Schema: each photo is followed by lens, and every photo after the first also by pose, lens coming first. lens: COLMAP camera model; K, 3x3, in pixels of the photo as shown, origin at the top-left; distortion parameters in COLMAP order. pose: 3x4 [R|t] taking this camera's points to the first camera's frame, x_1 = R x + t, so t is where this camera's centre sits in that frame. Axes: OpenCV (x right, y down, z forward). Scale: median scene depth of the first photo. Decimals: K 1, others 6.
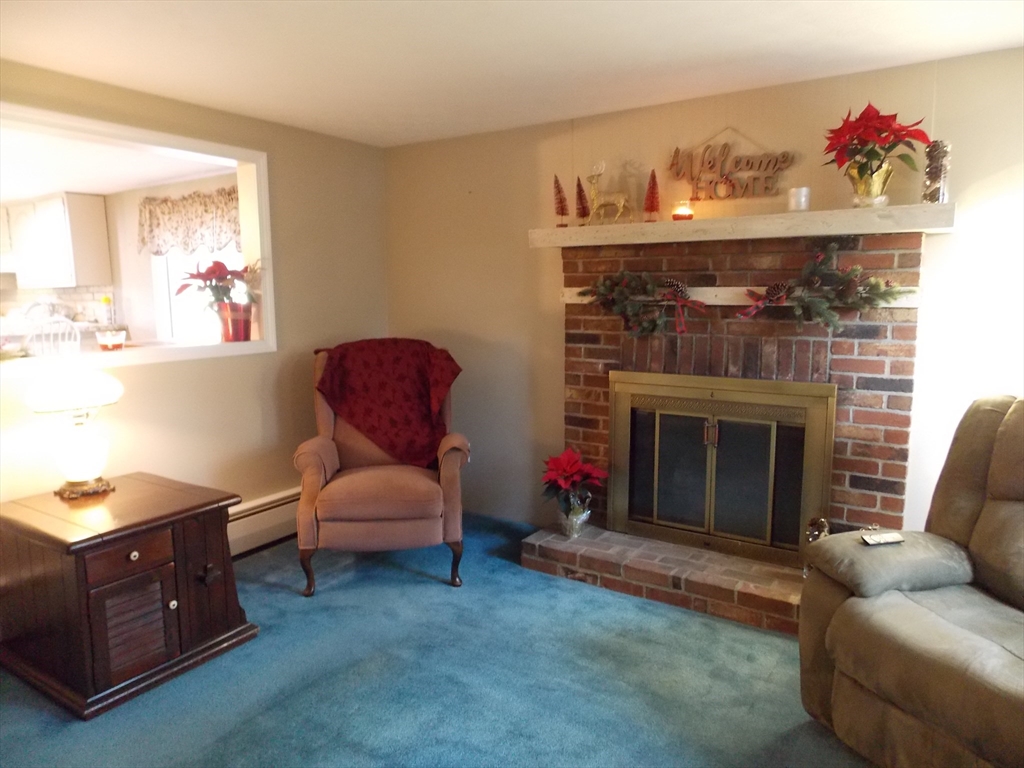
lens RADIAL K [[676.9, 0, 512.0], [0, 676.9, 384.0], [0, 0, 1]] dist [0.005520, 0.000786]
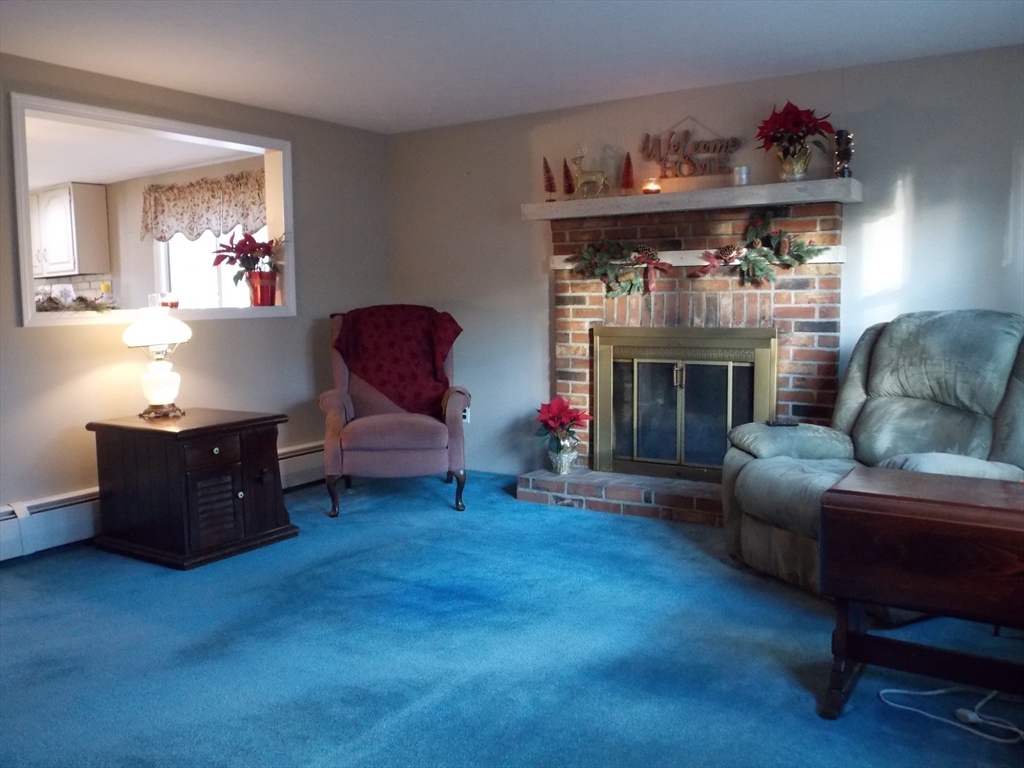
lens RADIAL K [[849.1, 0, 512.0], [0, 849.1, 384.0], [0, 0, 1]] dist [-0.060103, 0.005129]
pose [[0.999965, -0.008107, -0.002080, 0.010021], [0.008019, 0.999190, -0.039438, 0.136246], [0.002398, 0.039419, 0.999220, -0.431162]]
